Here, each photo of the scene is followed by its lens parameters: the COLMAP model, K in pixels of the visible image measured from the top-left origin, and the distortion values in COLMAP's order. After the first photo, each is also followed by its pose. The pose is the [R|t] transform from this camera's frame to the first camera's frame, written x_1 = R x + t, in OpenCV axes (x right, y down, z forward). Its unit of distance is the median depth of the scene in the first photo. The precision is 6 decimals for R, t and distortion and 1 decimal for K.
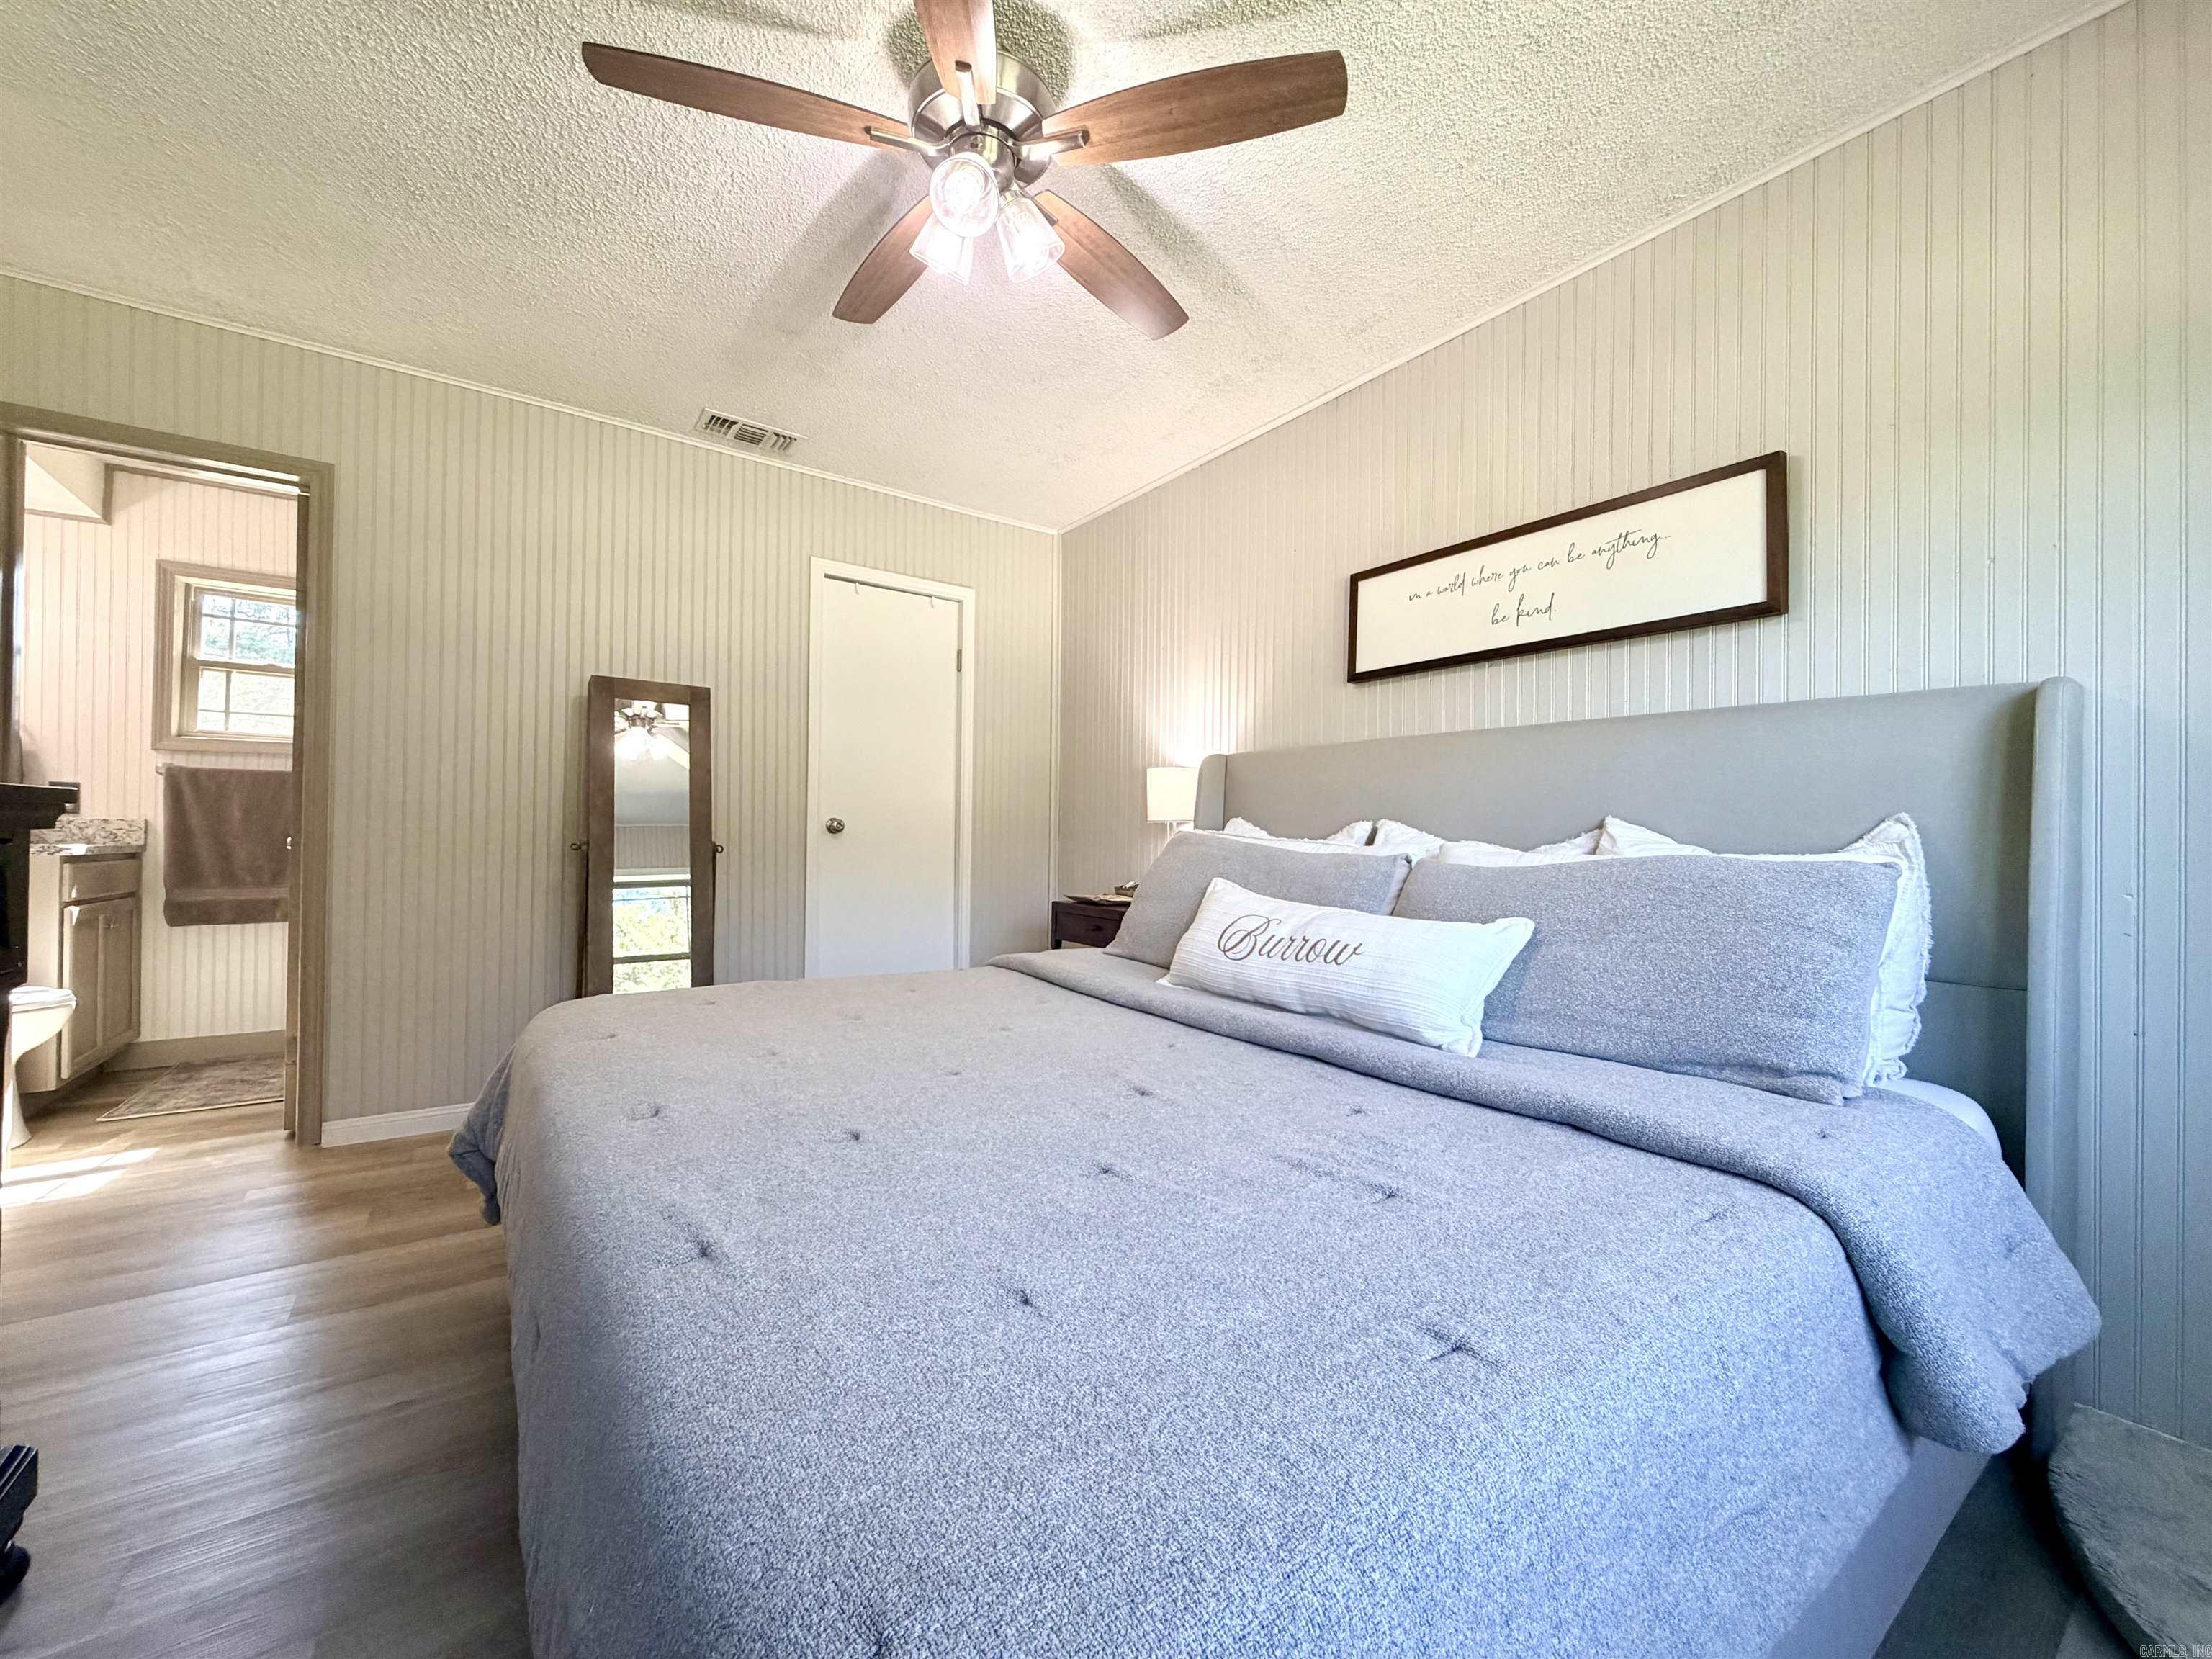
lens RADIAL K [[895.9, 0, 1102.8], [0, 895.9, 830.8], [0, 0, 1]] dist [0.000542, -0.000100]
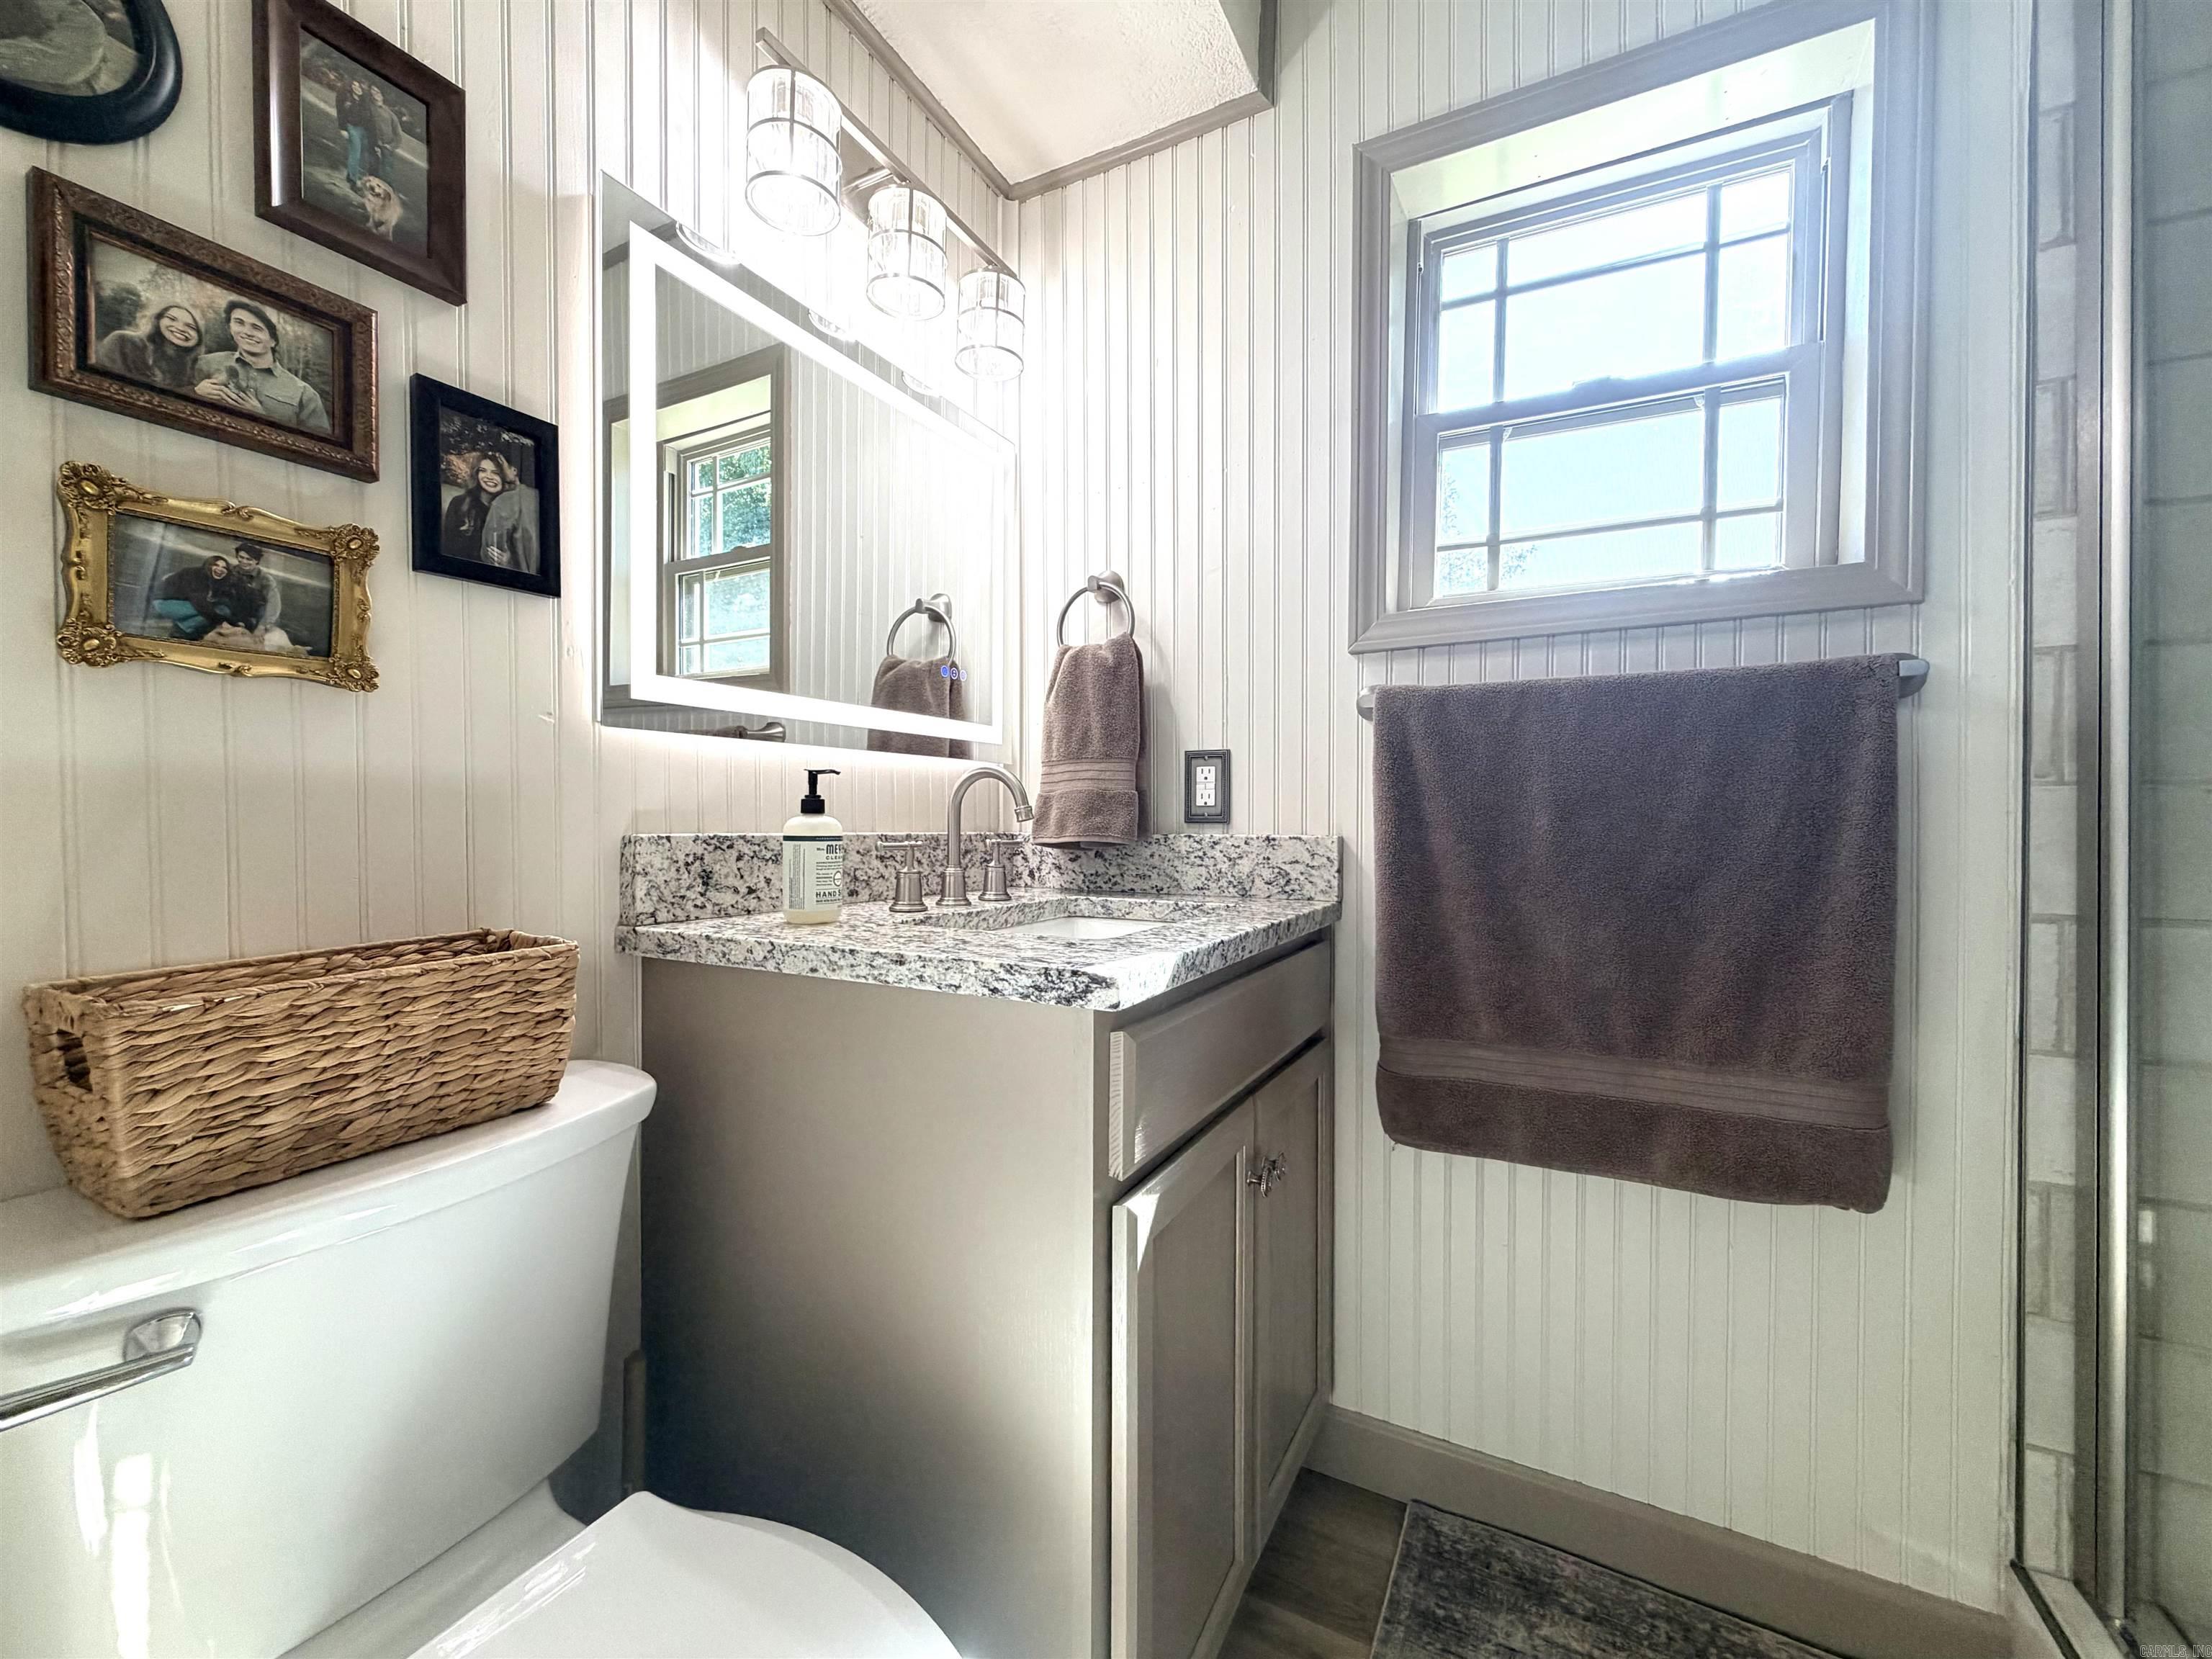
lens RADIAL K [[895.9, 0, 1116.2], [0, 895.9, 825.3], [0, 0, 1]] dist [0.000542, -0.000100]
pose [[0.476294, -0.002575, -0.879282, -0.768683], [0.007998, 0.999967, 0.001403, -0.018567], [0.879250, -0.007701, 0.476299, 0.725620]]
